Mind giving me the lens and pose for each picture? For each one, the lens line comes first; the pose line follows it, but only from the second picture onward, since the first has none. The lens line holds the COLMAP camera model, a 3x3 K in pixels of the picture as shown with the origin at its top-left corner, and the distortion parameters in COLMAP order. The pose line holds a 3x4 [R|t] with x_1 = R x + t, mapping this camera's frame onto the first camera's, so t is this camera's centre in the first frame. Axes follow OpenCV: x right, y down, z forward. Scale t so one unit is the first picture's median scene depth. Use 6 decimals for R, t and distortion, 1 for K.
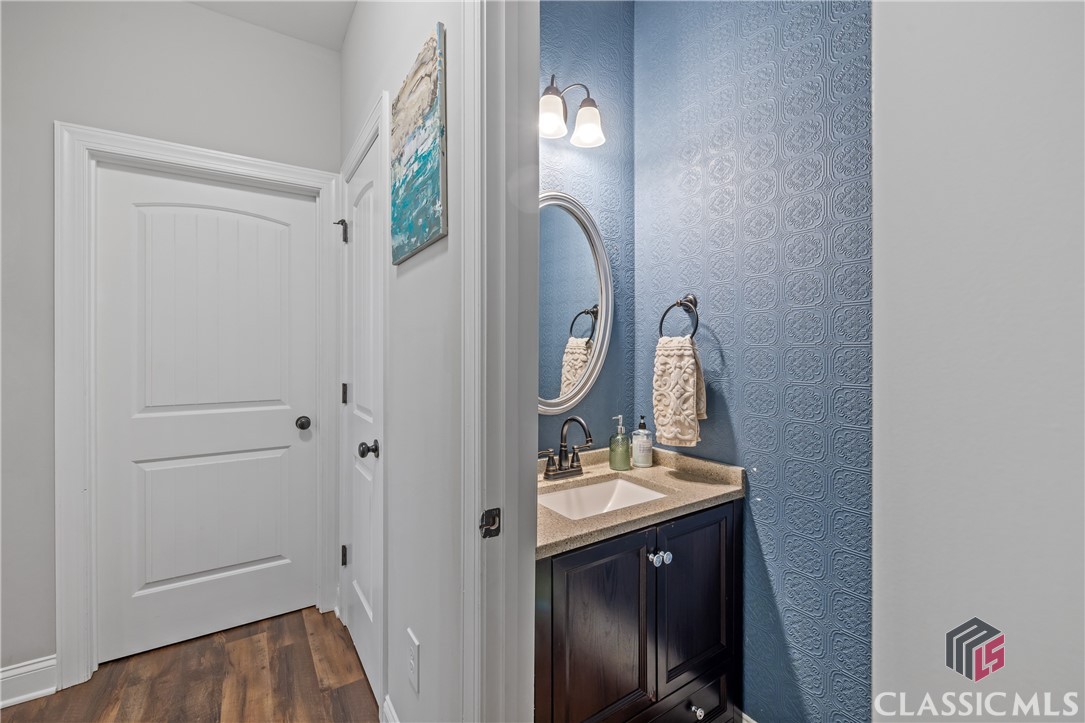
lens RADIAL K [[455.1, 0, 539.2], [0, 455.1, 355.2], [0, 0, 1]] dist [-0.001139, -0.000118]
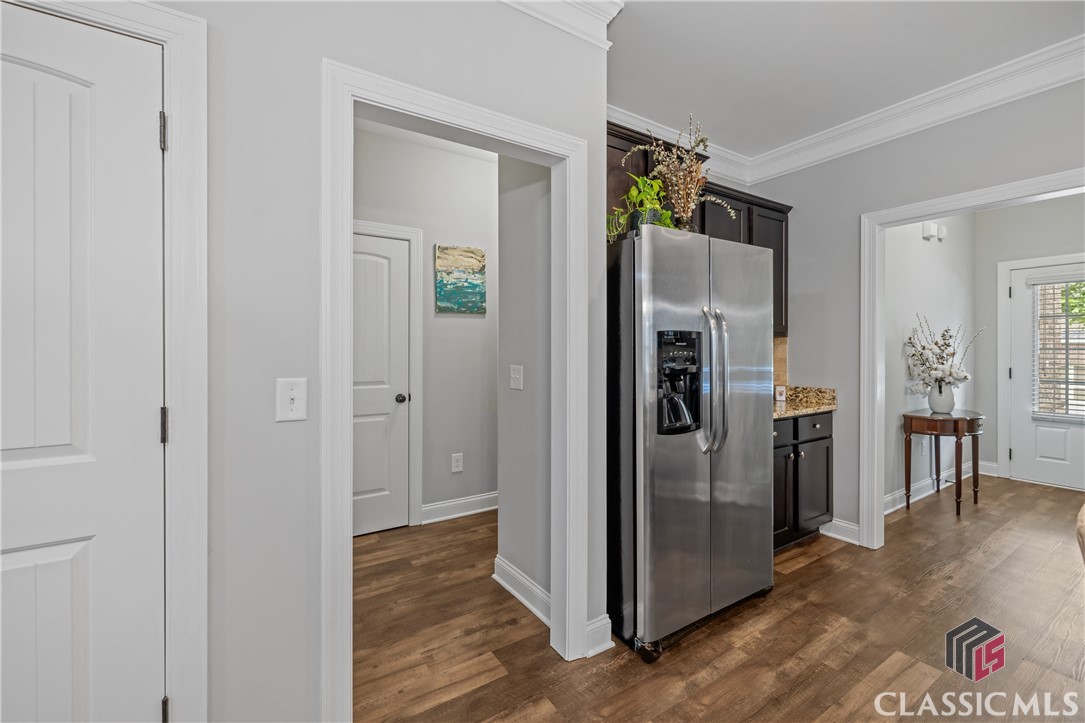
lens RADIAL K [[455.1, 0, 539.2], [0, 455.1, 355.2], [0, 0, 1]] dist [-0.001139, -0.000118]
pose [[0.000559, -0.002930, 0.999996, -3.119716], [0.000352, 0.999996, 0.002930, 0.022480], [-1.000000, 0.000350, 0.000560, 0.538288]]
